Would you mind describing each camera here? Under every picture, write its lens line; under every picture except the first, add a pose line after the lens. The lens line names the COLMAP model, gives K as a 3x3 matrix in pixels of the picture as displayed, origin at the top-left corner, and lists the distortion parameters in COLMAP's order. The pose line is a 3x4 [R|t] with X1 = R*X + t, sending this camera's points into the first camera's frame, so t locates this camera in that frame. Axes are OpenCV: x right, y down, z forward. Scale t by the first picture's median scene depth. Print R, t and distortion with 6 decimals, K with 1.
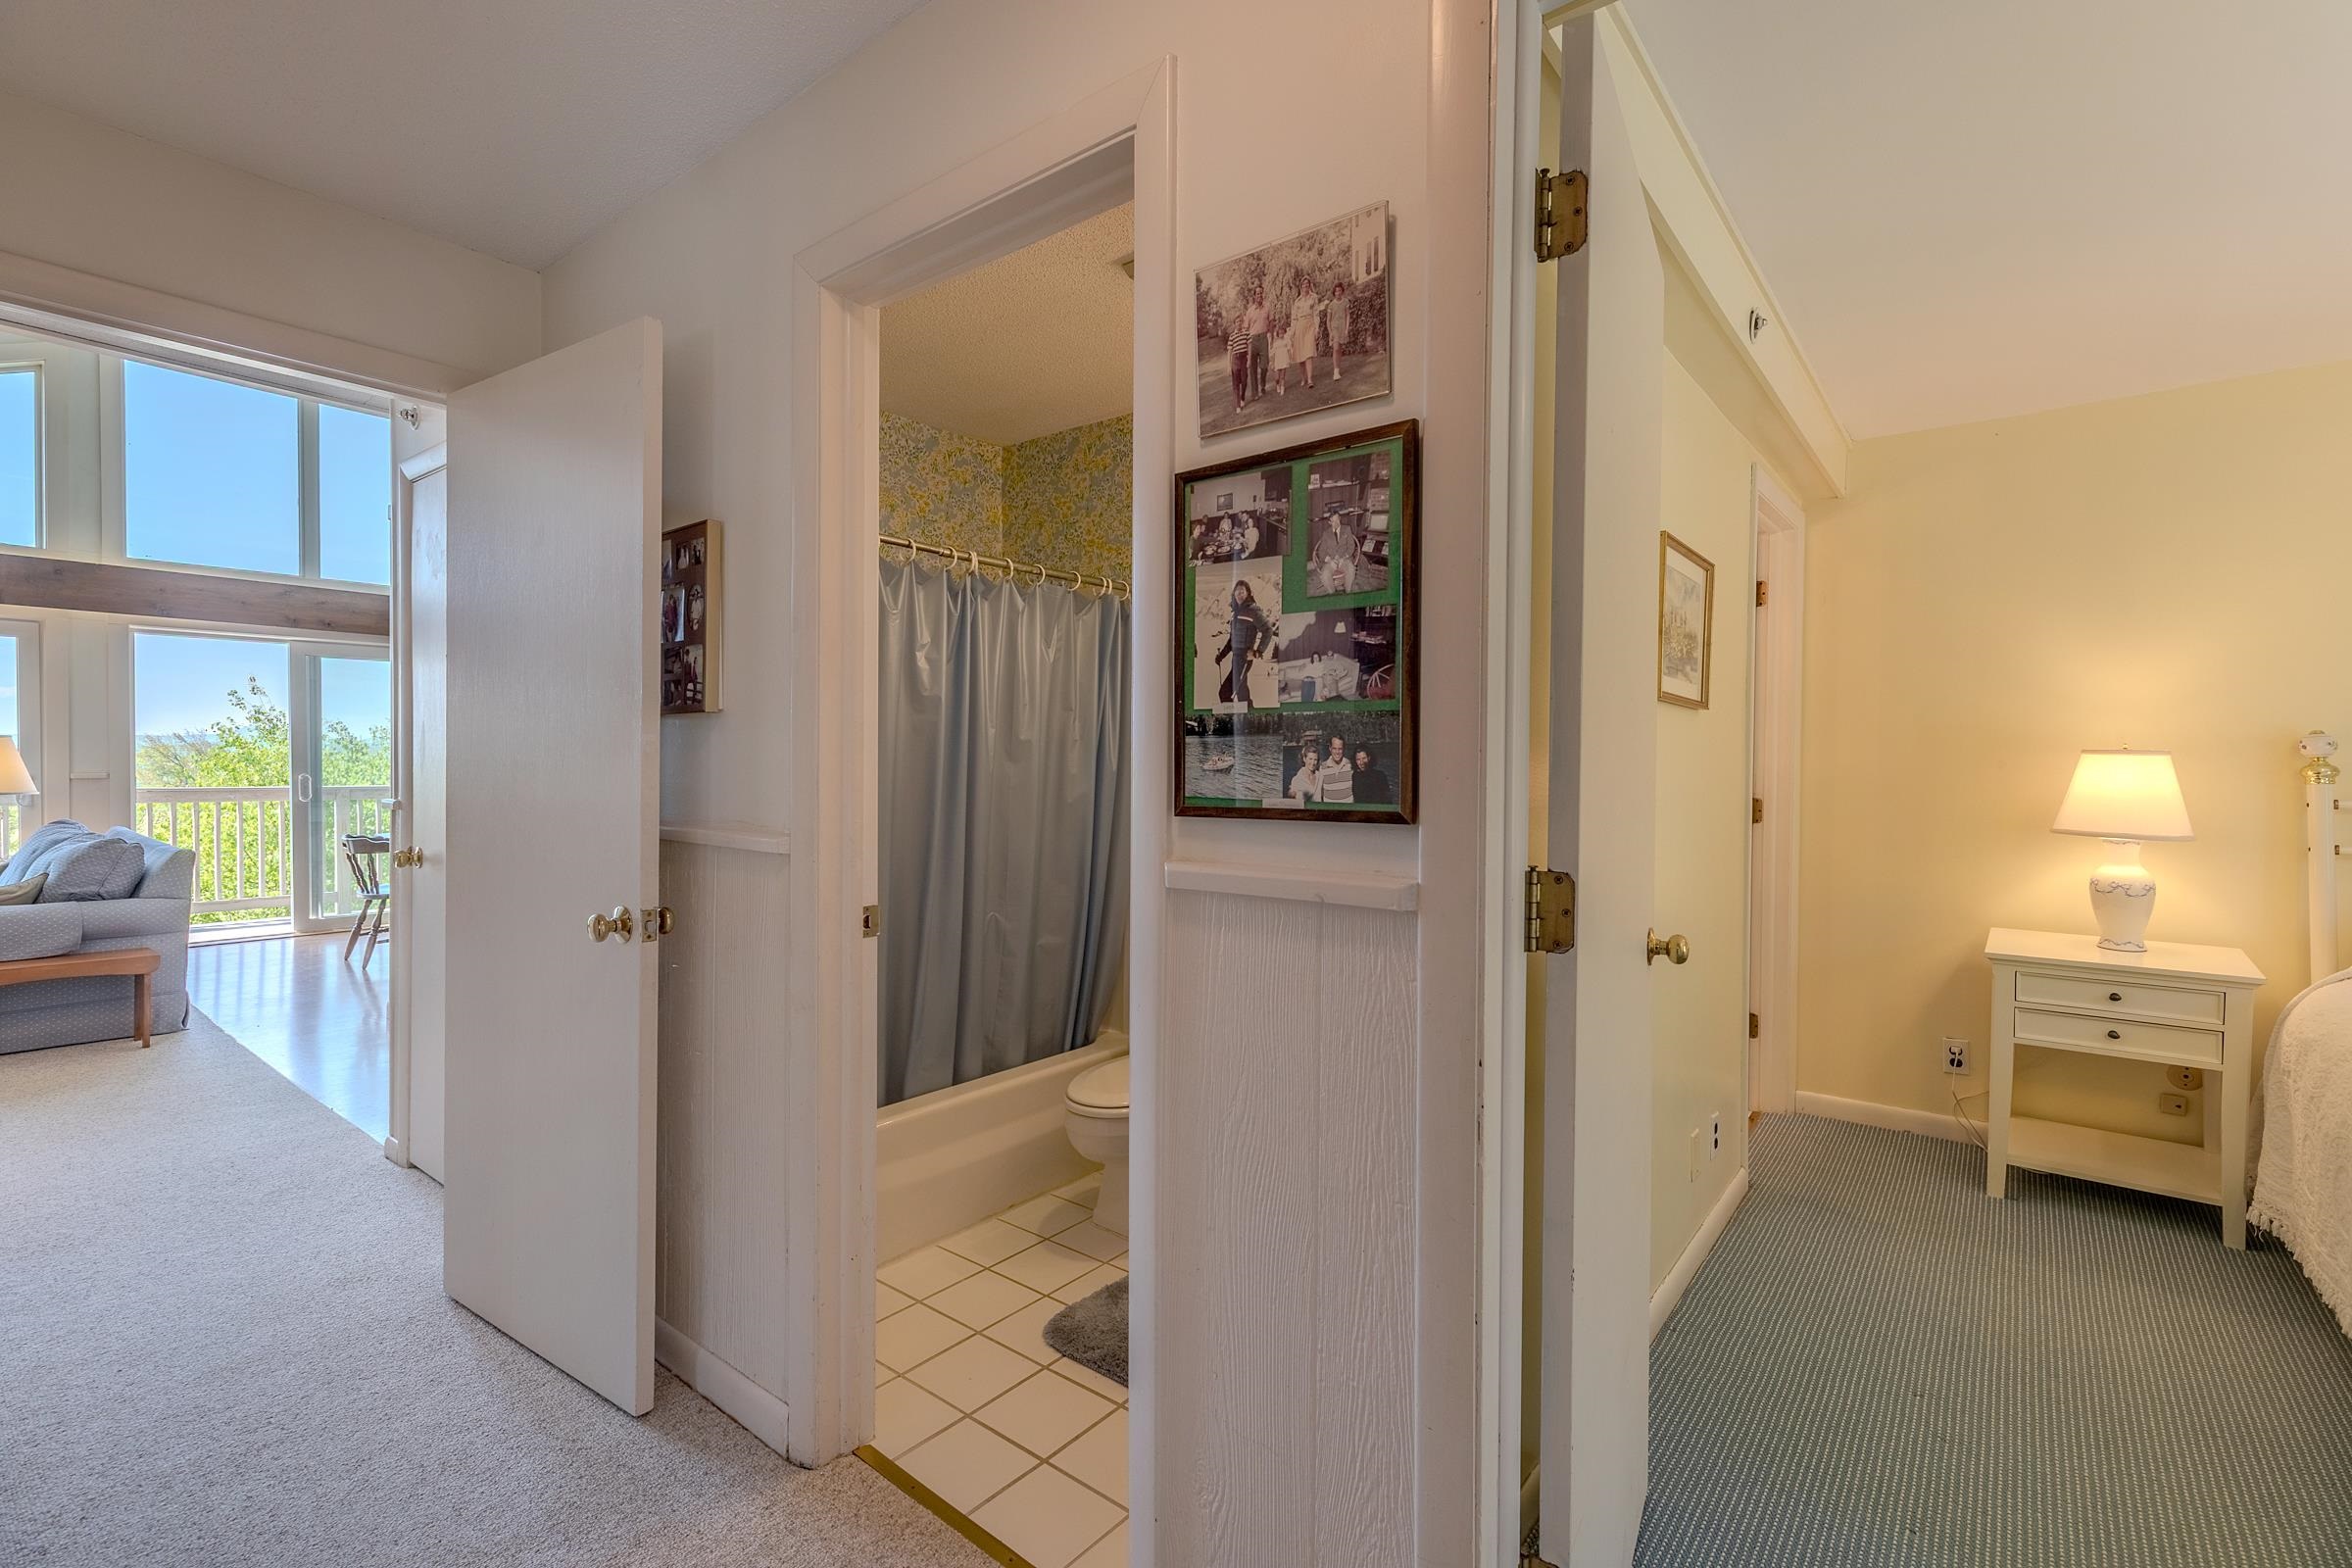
lens RADIAL K [[1065.3, 0, 1180.8], [0, 1065.3, 771.2], [0, 0, 1]] dist [0.005564, 0.000741]
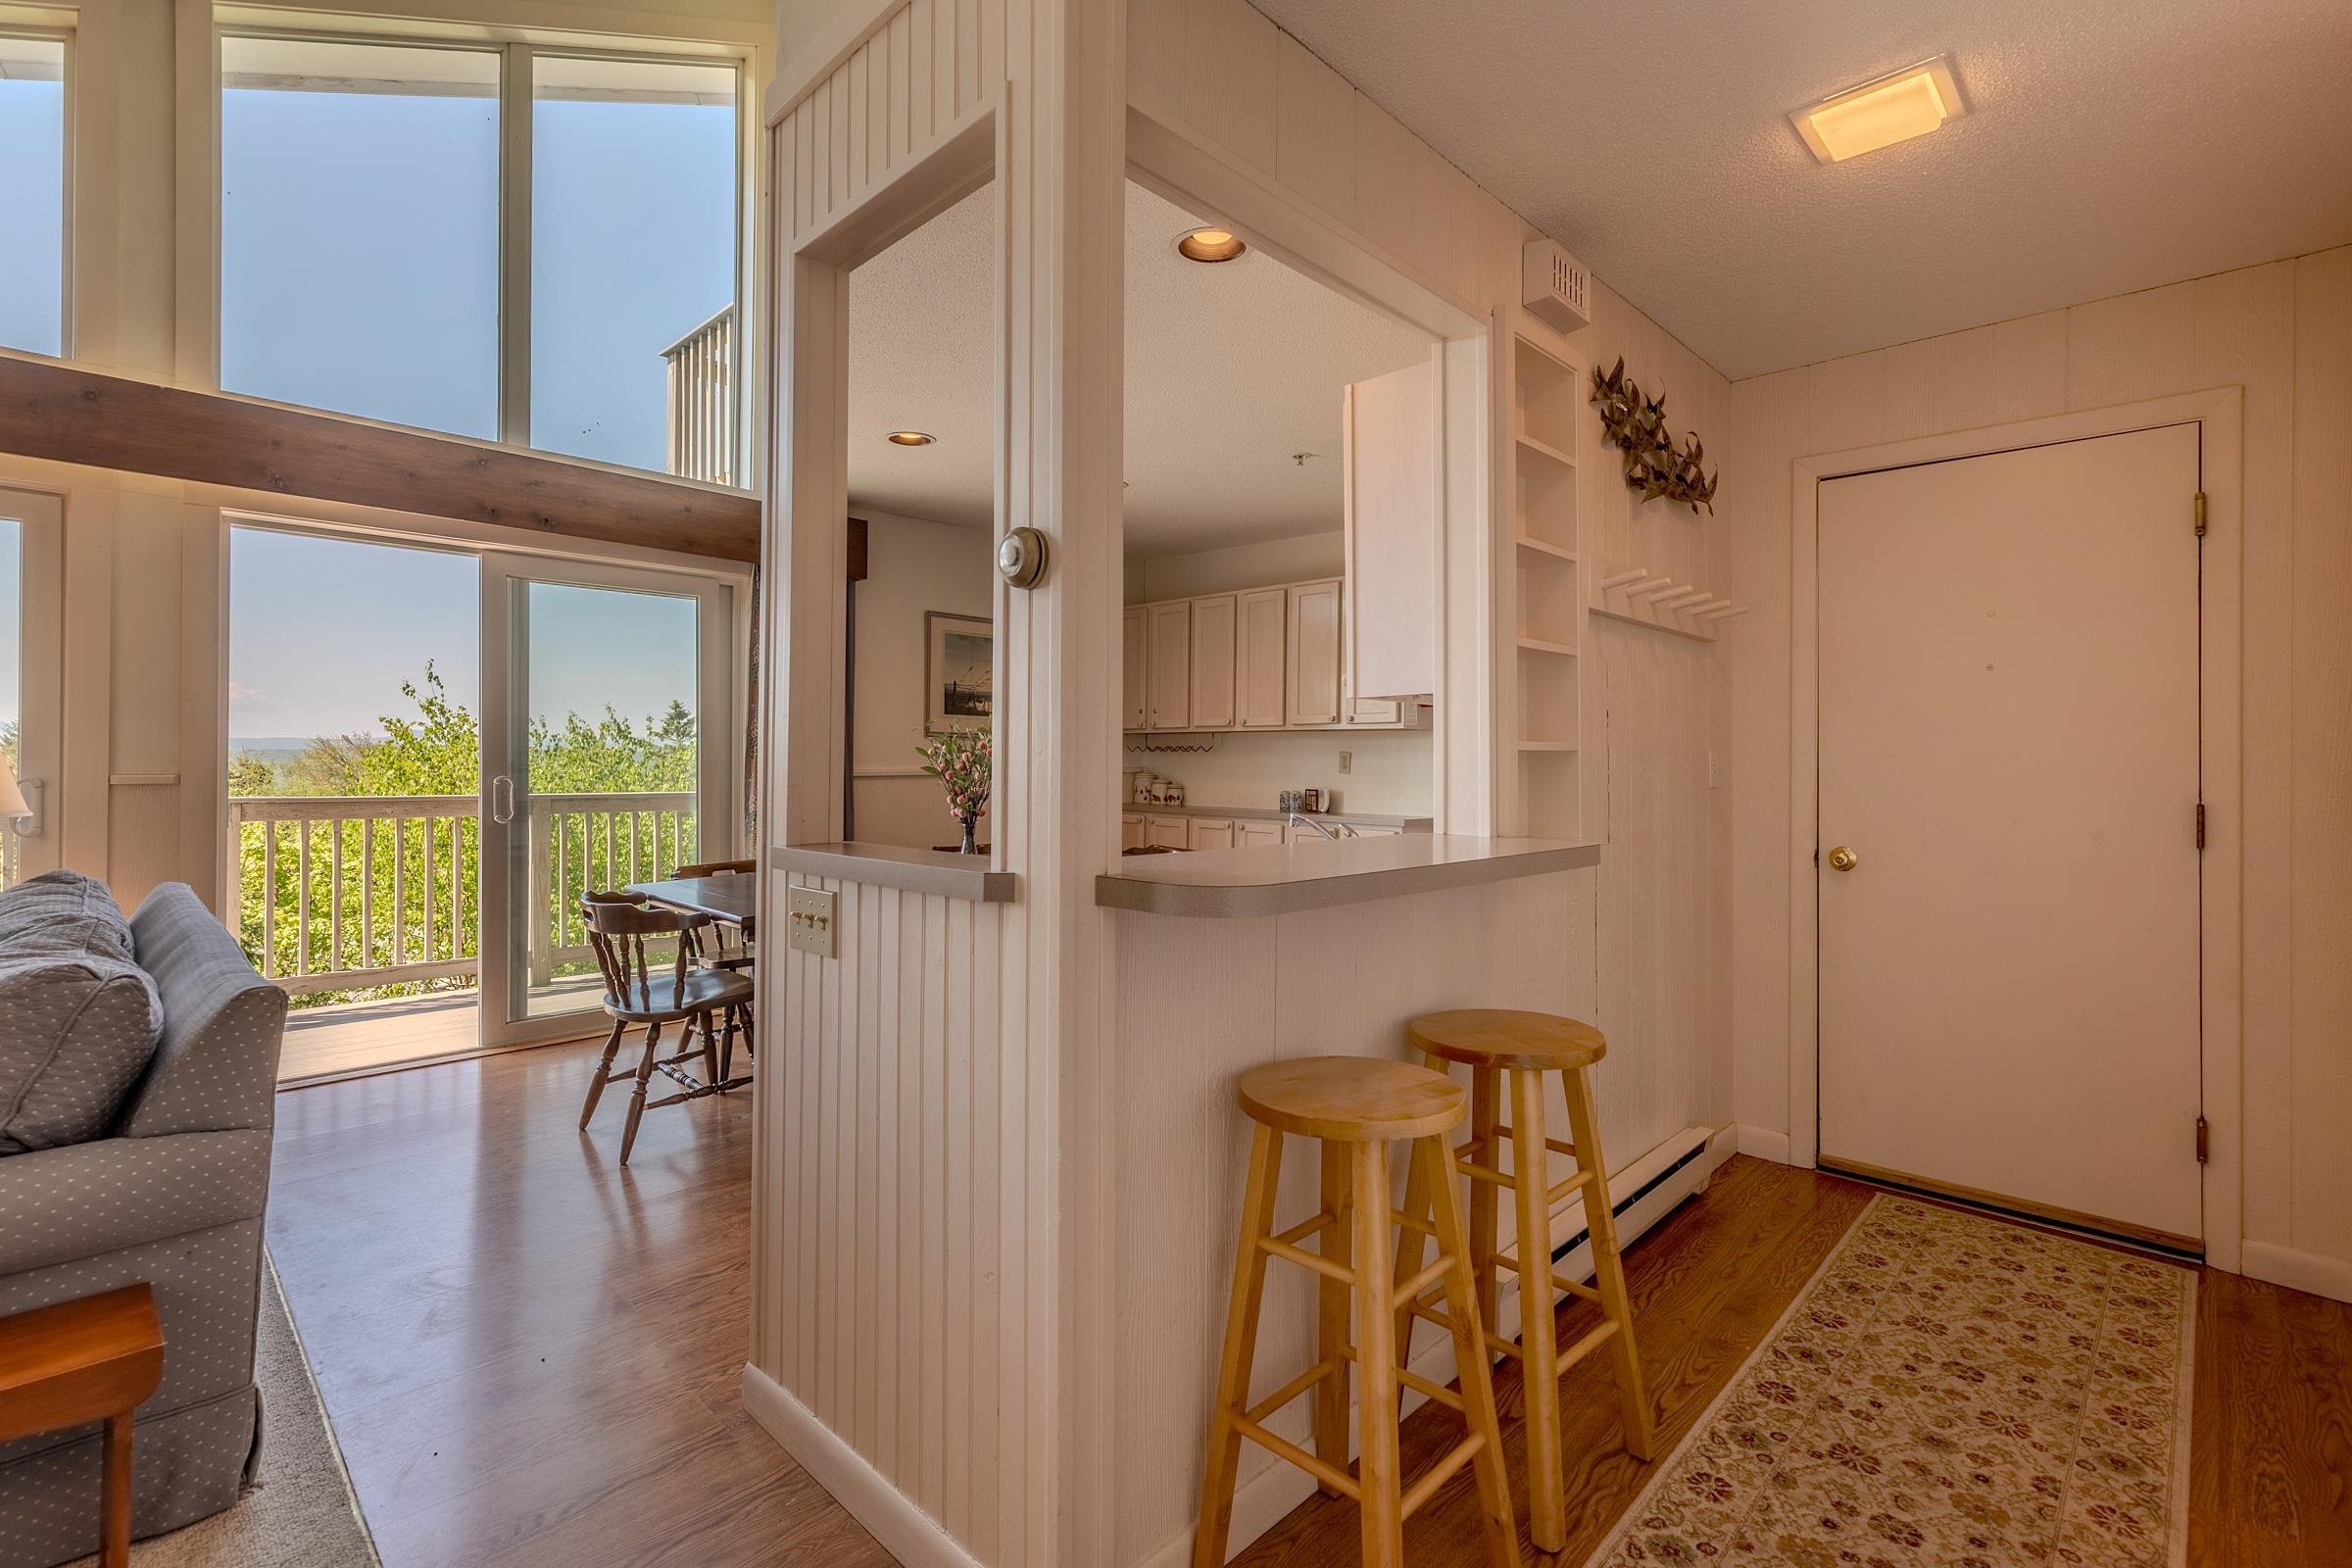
lens RADIAL K [[1065.3, 0, 1179.0], [0, 1065.3, 753.5], [0, 0, 1]] dist [0.005564, 0.000741]
pose [[0.995859, 0.002786, -0.090868, -0.616939], [-0.004350, 0.999846, -0.017017, -0.001536], [0.090806, 0.017342, 0.995718, 0.699906]]
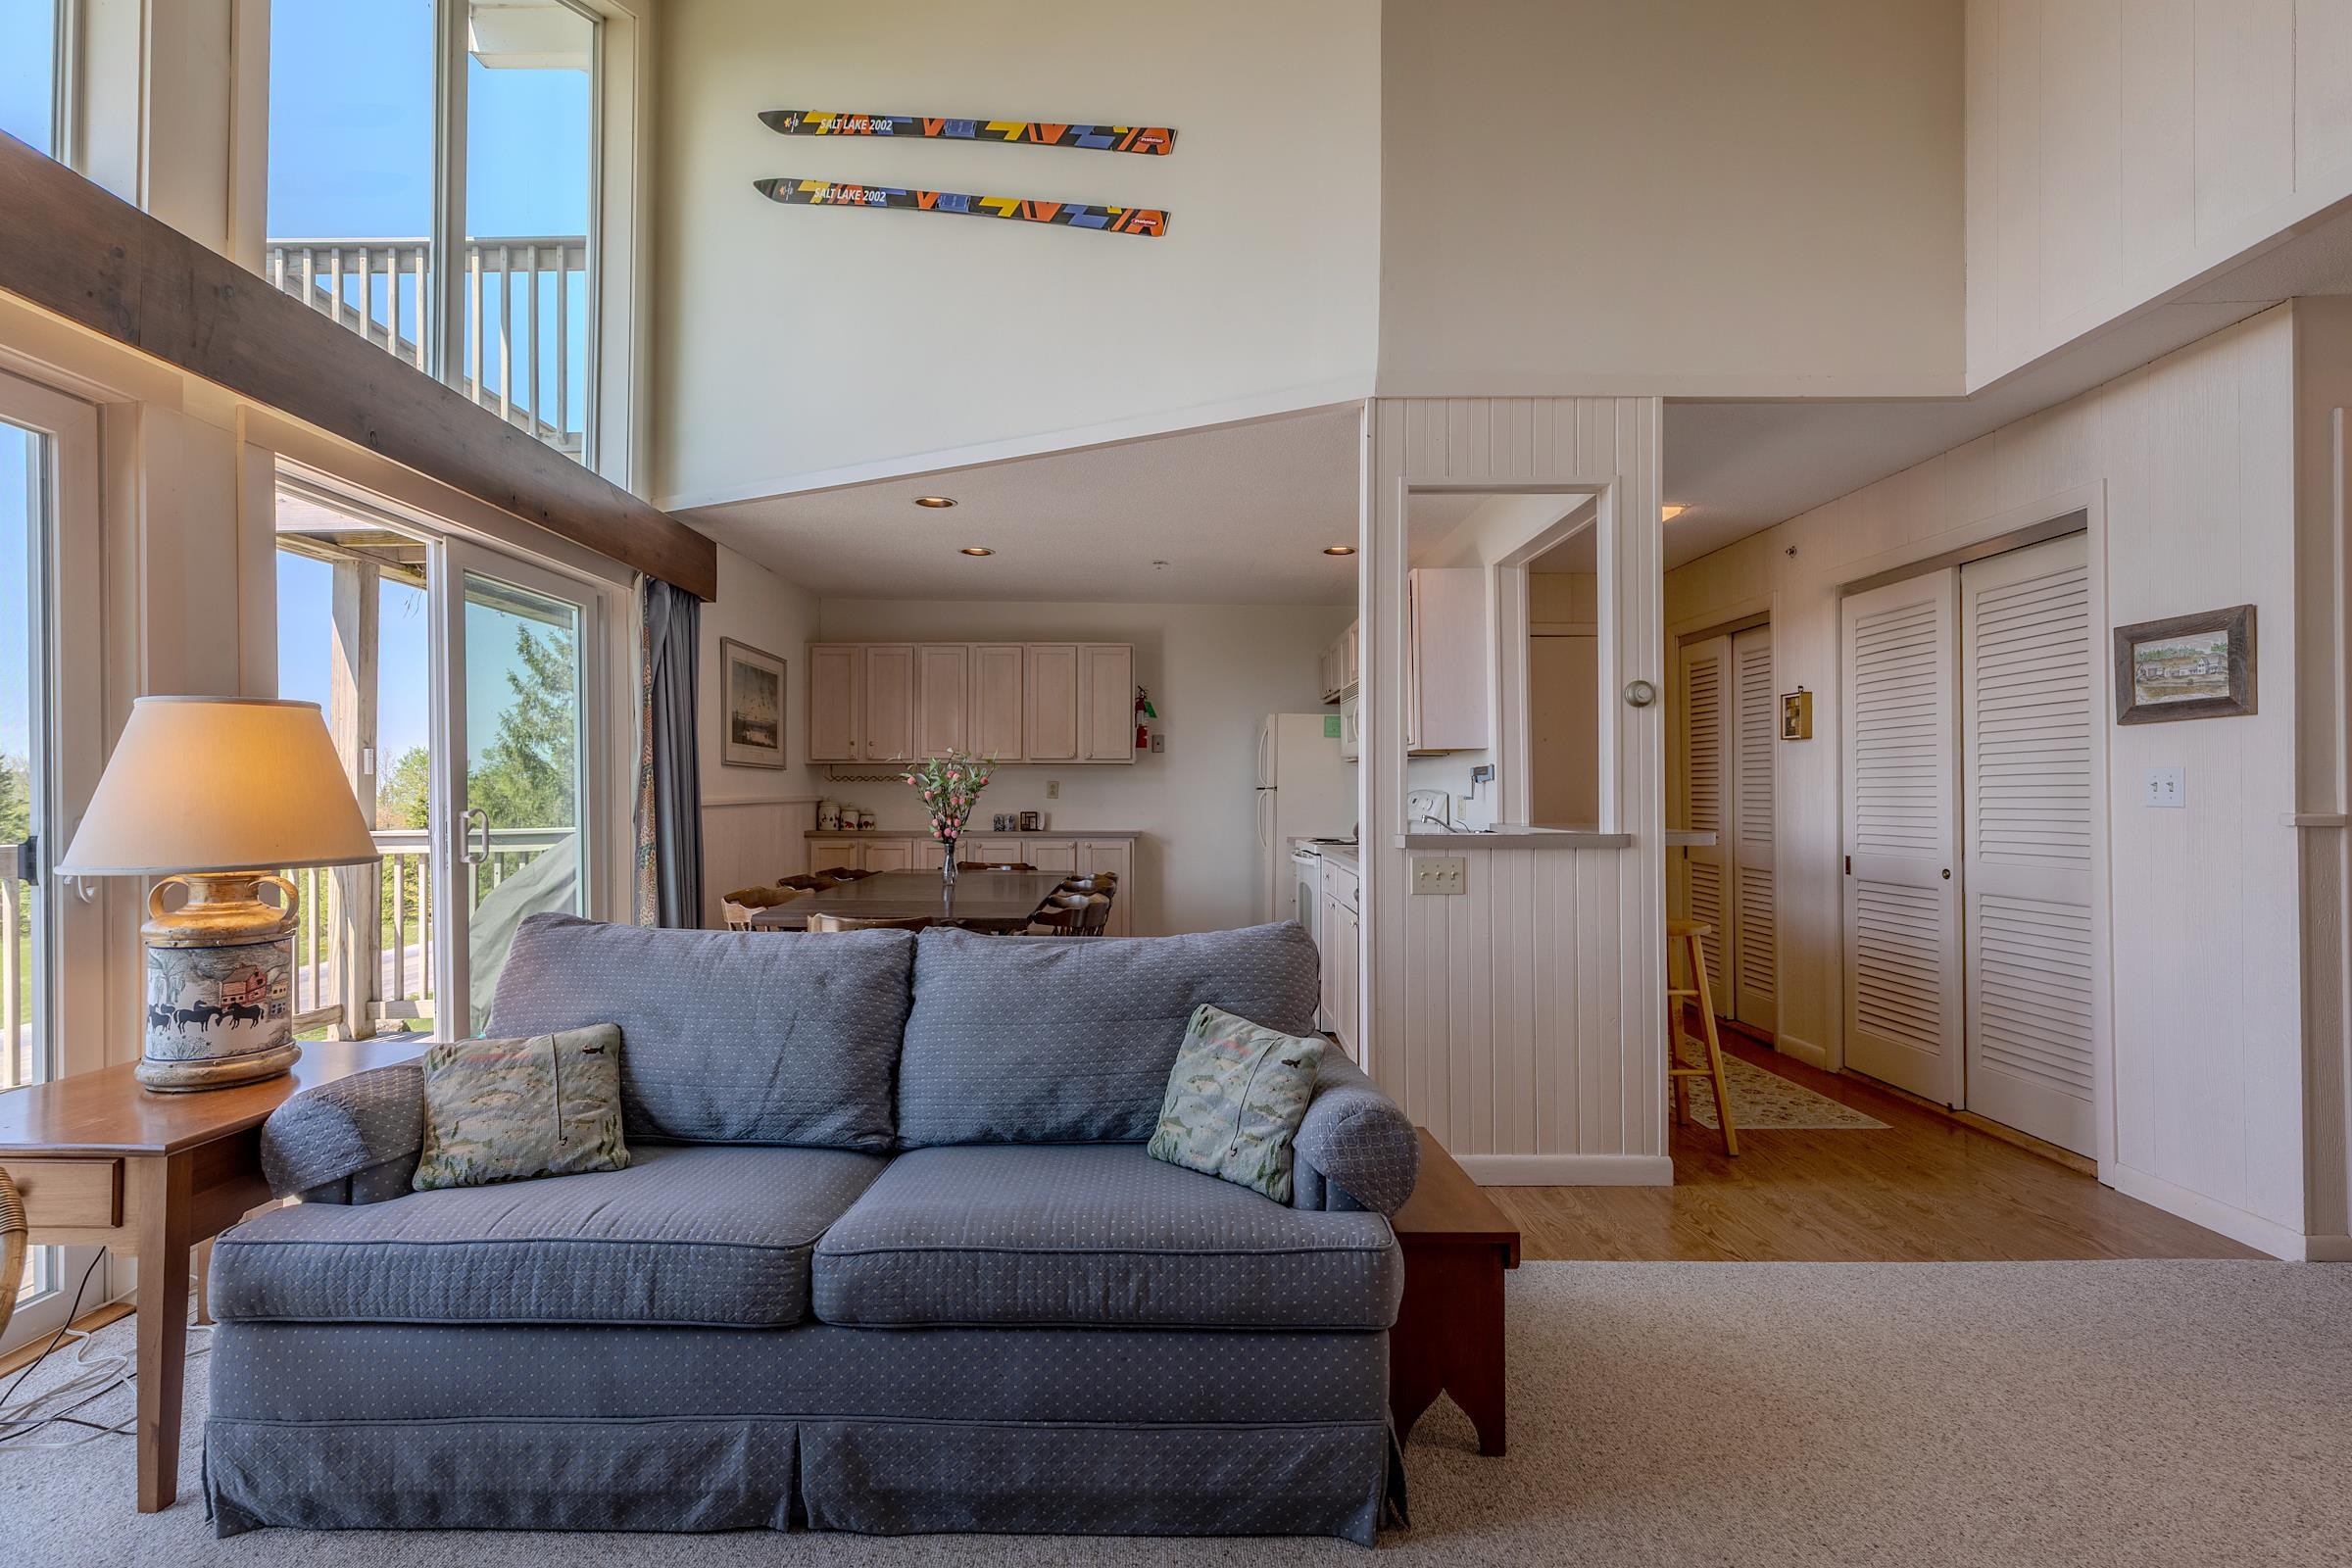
lens RADIAL K [[1065.3, 0, 1160.3], [0, 1065.3, 780.6], [0, 0, 1]] dist [0.005564, 0.000741]
pose [[0.779961, 0.003930, 0.625816, -1.369699], [0.010176, 0.999768, -0.018960, 0.004231], [-0.625745, 0.021156, 0.779740, 0.655586]]
